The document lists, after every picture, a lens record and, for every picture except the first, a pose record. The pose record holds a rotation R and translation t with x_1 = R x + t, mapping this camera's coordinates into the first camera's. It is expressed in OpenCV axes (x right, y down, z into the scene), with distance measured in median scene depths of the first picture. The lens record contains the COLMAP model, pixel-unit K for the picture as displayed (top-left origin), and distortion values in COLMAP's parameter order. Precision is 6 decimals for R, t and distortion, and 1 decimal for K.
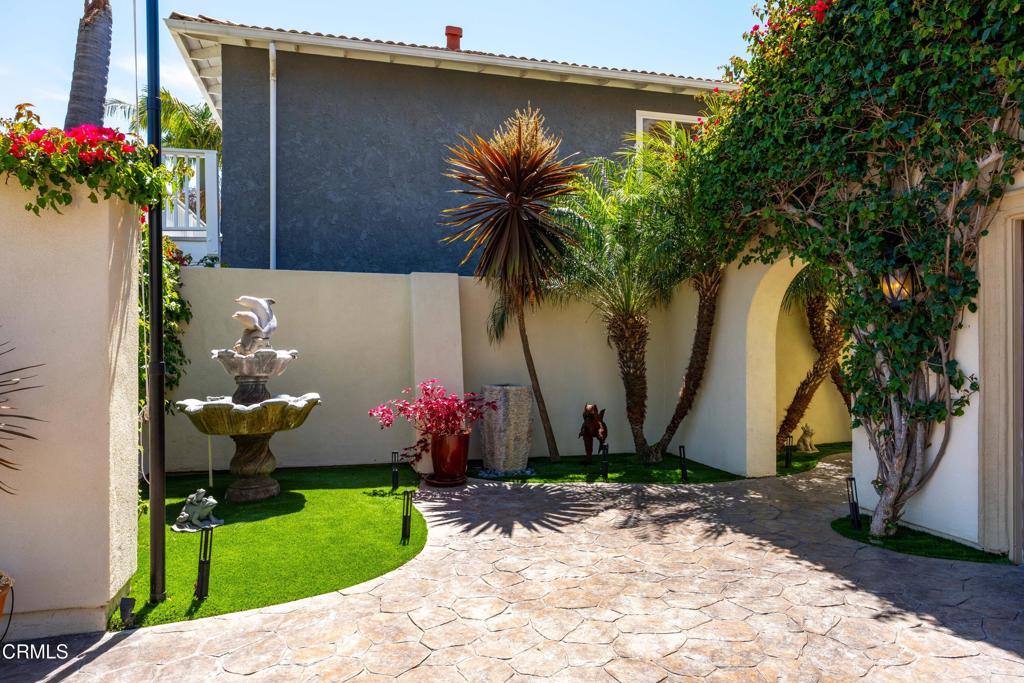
lens RADIAL K [[647.6, 0, 512.0], [0, 647.6, 341.5], [0, 0, 1]] dist [-0.000966, -0.000920]
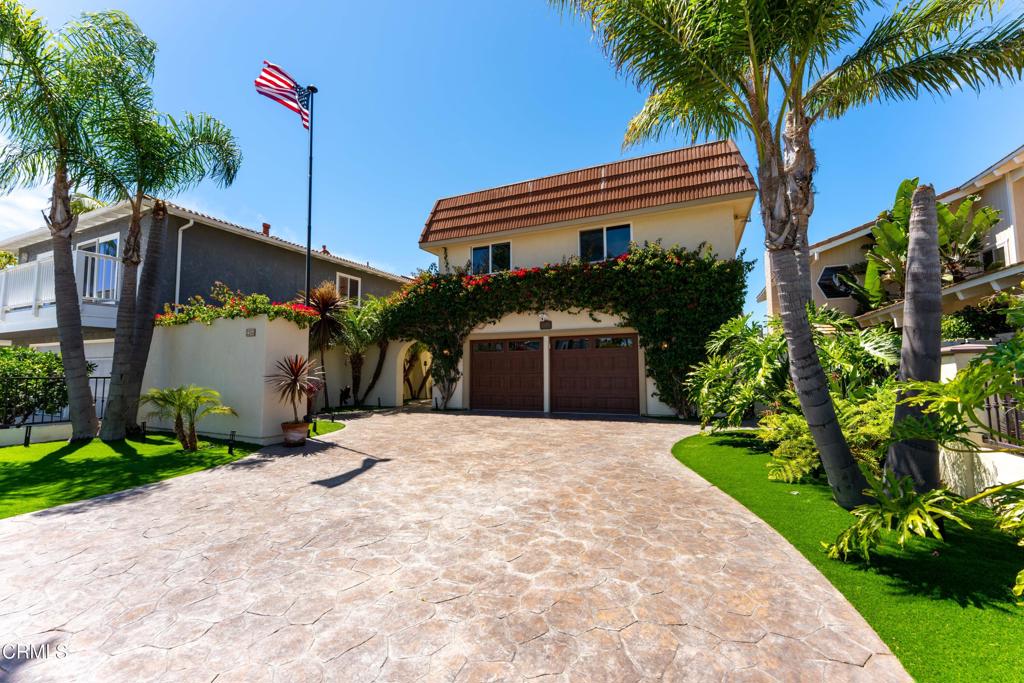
lens RADIAL K [[406.4, 0, 512.0], [0, 406.4, 341.5], [0, 0, 1]] dist [0.000390, 0.000255]
pose [[0.600182, 0.047796, 0.798434, -1.228604], [-0.000974, 0.998256, -0.059026, 0.005205], [-0.799863, 0.034649, 0.599182, -0.917422]]
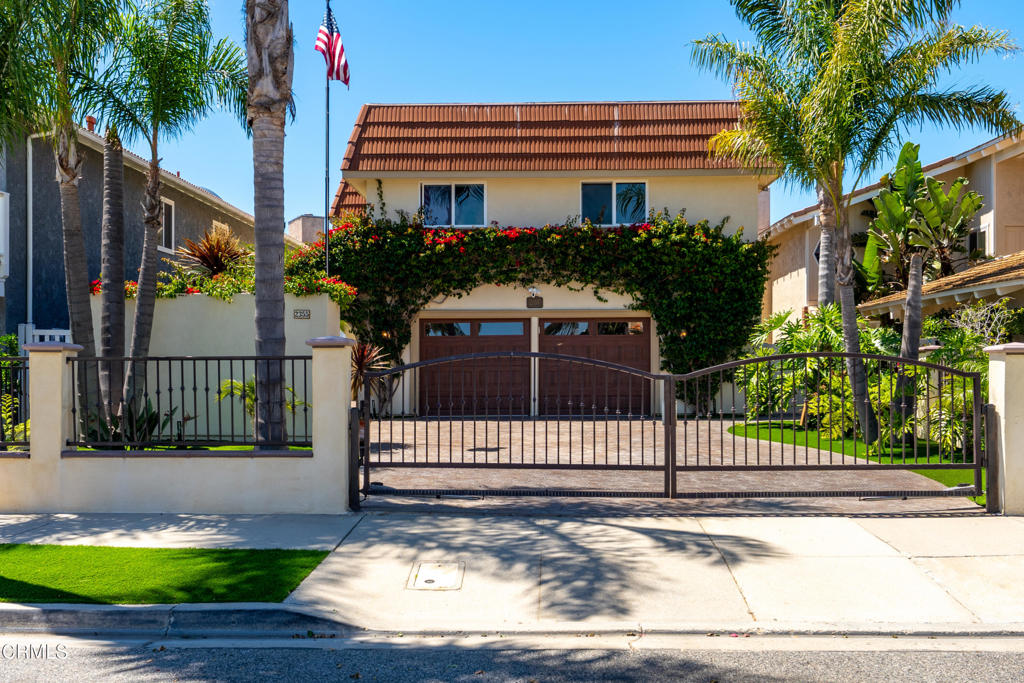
lens RADIAL K [[922.5, 0, 512.7], [0, 922.5, 361.8], [0, 0, 1]] dist [0.003446, -0.002294]
pose [[0.258795, -0.003635, 0.965926, -3.167155], [-0.010075, 0.999928, 0.006462, 0.007816], [-0.965880, -0.011404, 0.258740, -0.634625]]
